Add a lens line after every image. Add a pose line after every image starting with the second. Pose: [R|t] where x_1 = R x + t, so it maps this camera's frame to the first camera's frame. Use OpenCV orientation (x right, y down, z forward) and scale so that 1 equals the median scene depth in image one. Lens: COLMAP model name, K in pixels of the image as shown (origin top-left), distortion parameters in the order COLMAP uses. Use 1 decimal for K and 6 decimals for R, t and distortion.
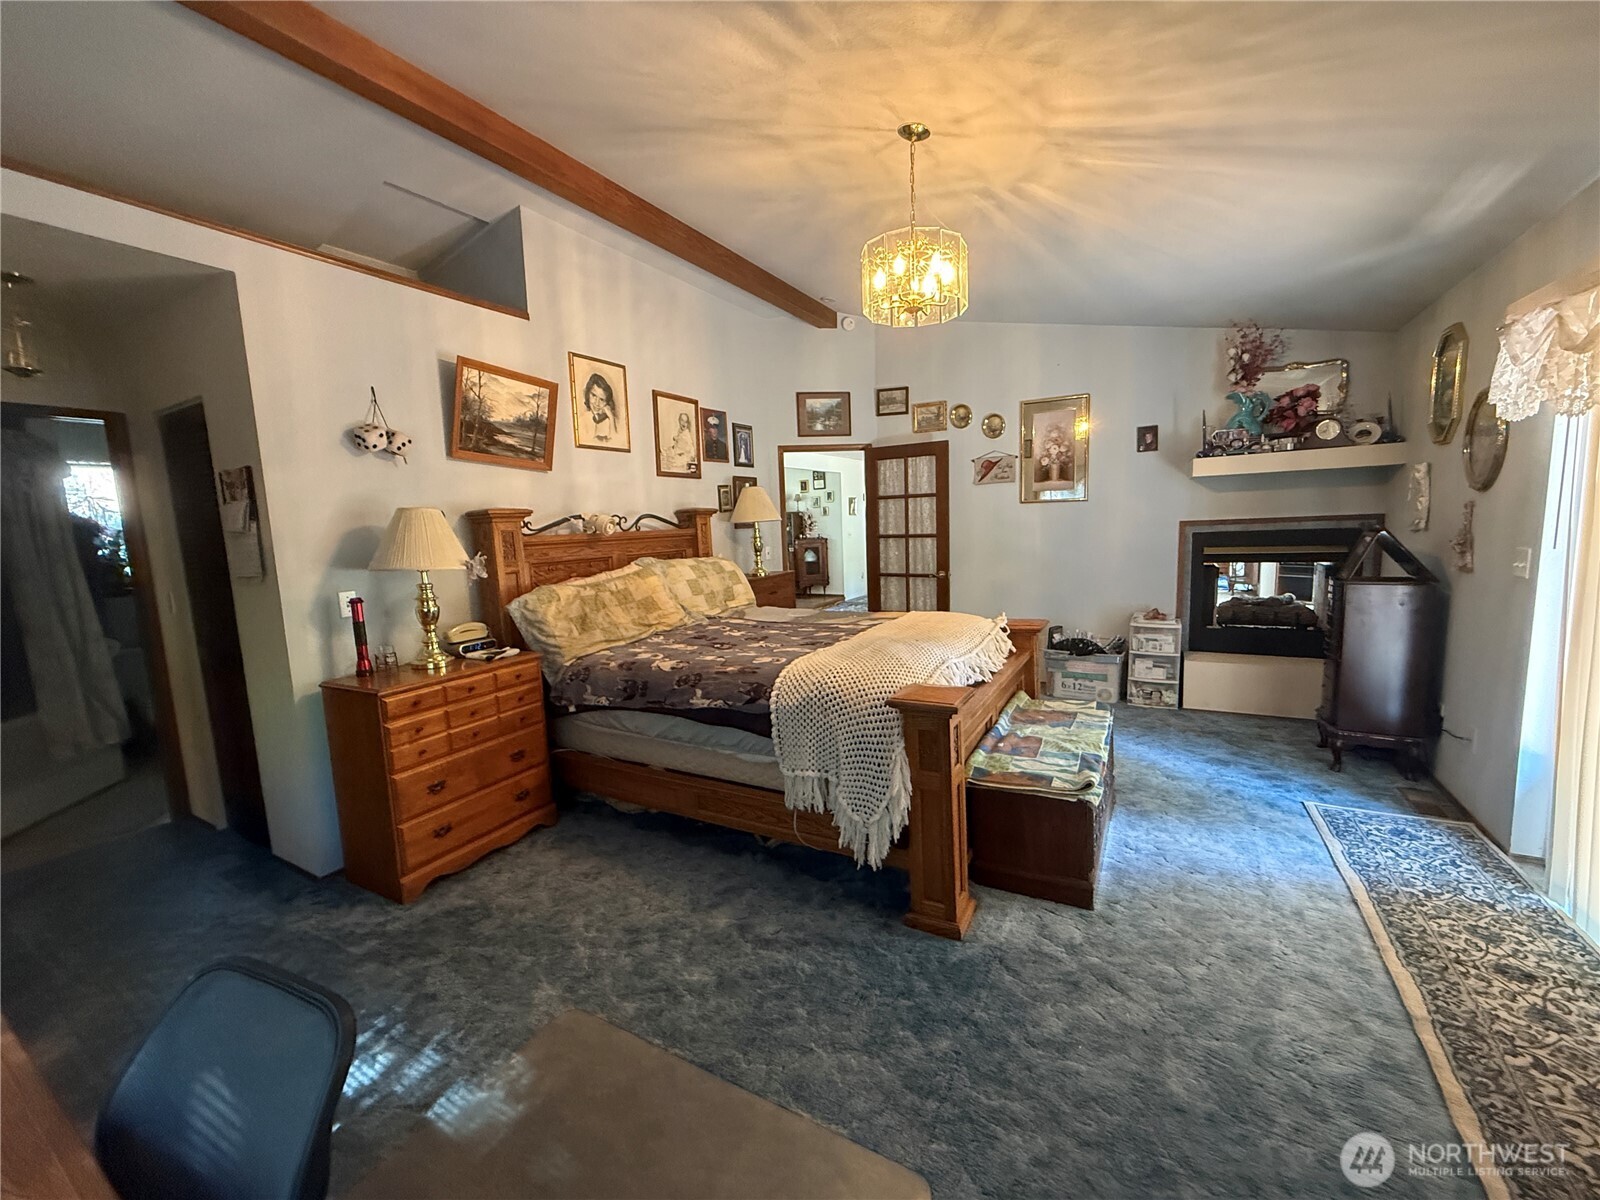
lens RADIAL K [[632.7, 0, 794.2], [0, 632.7, 597.4], [0, 0, 1]] dist [-0.002502, -0.000170]
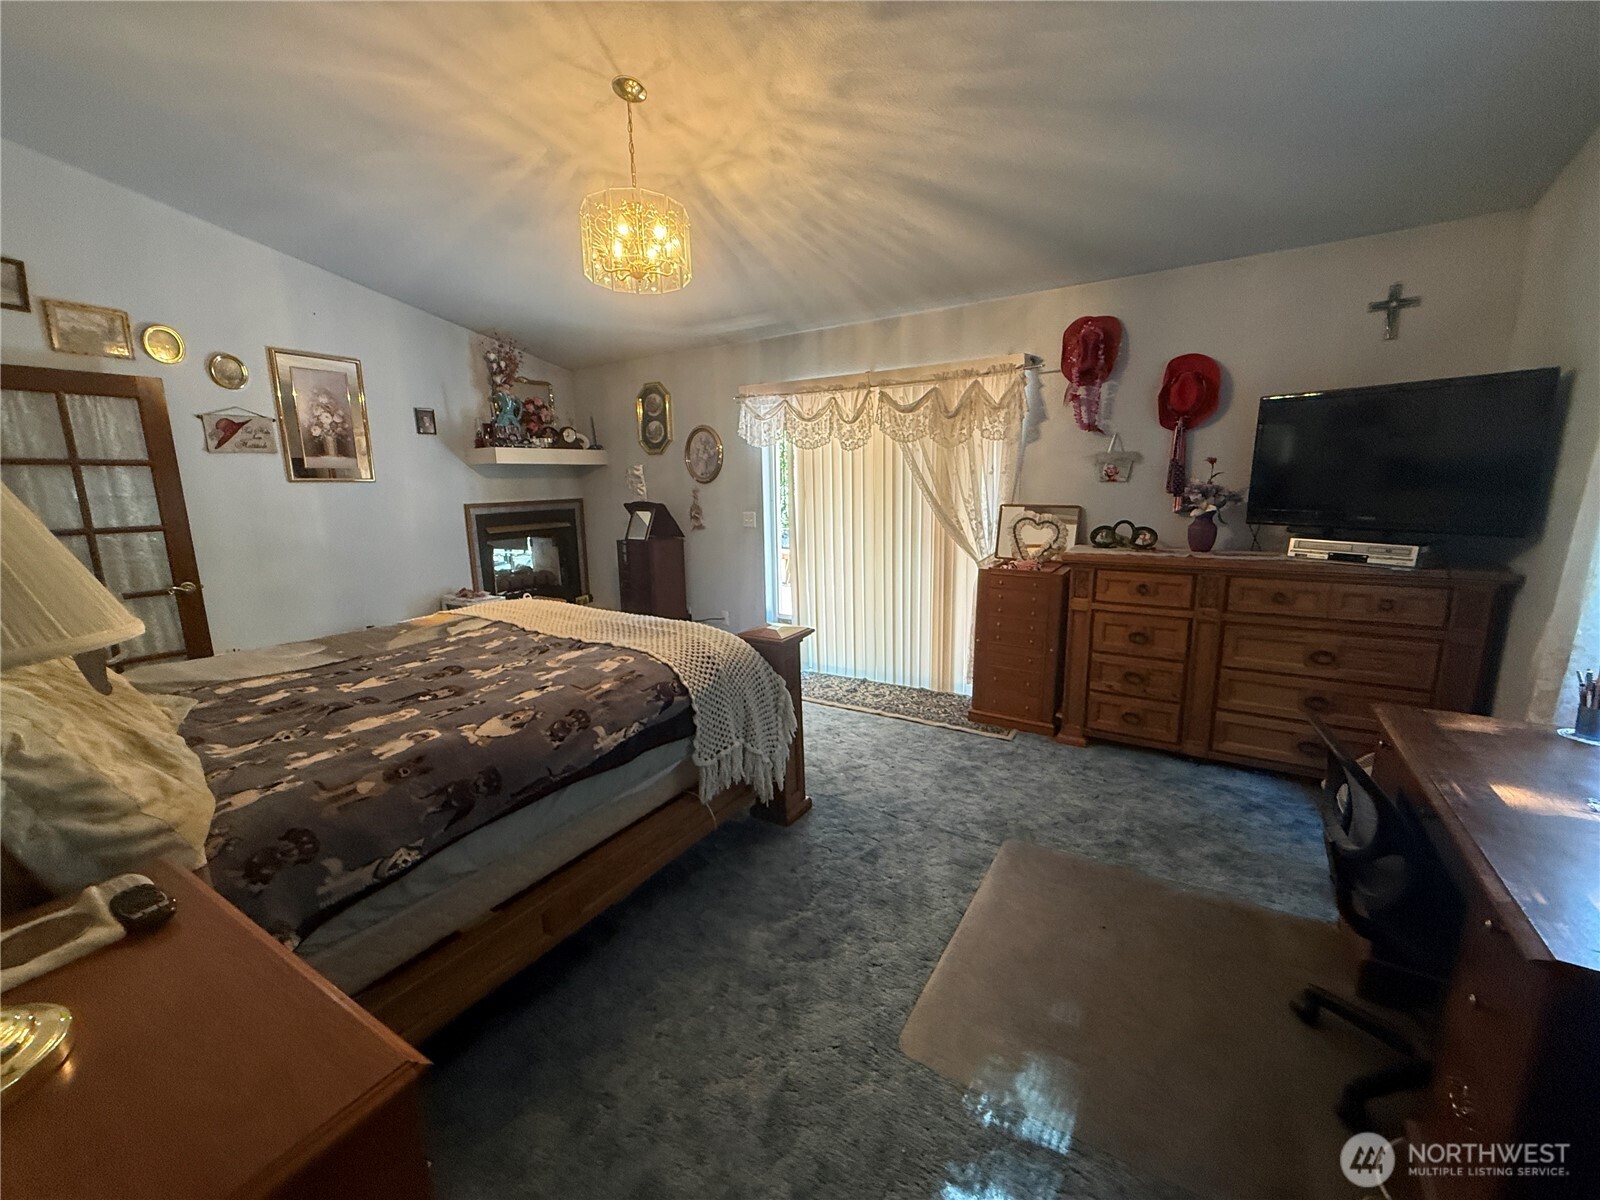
lens RADIAL K [[632.7, 0, 796.1], [0, 632.7, 597.6], [0, 0, 1]] dist [-0.002502, -0.000170]
pose [[0.048735, -0.139880, 0.988968, -0.597322], [0.137061, 0.981715, 0.132100, -0.040744], [-0.989363, 0.129111, 0.067016, 0.533937]]
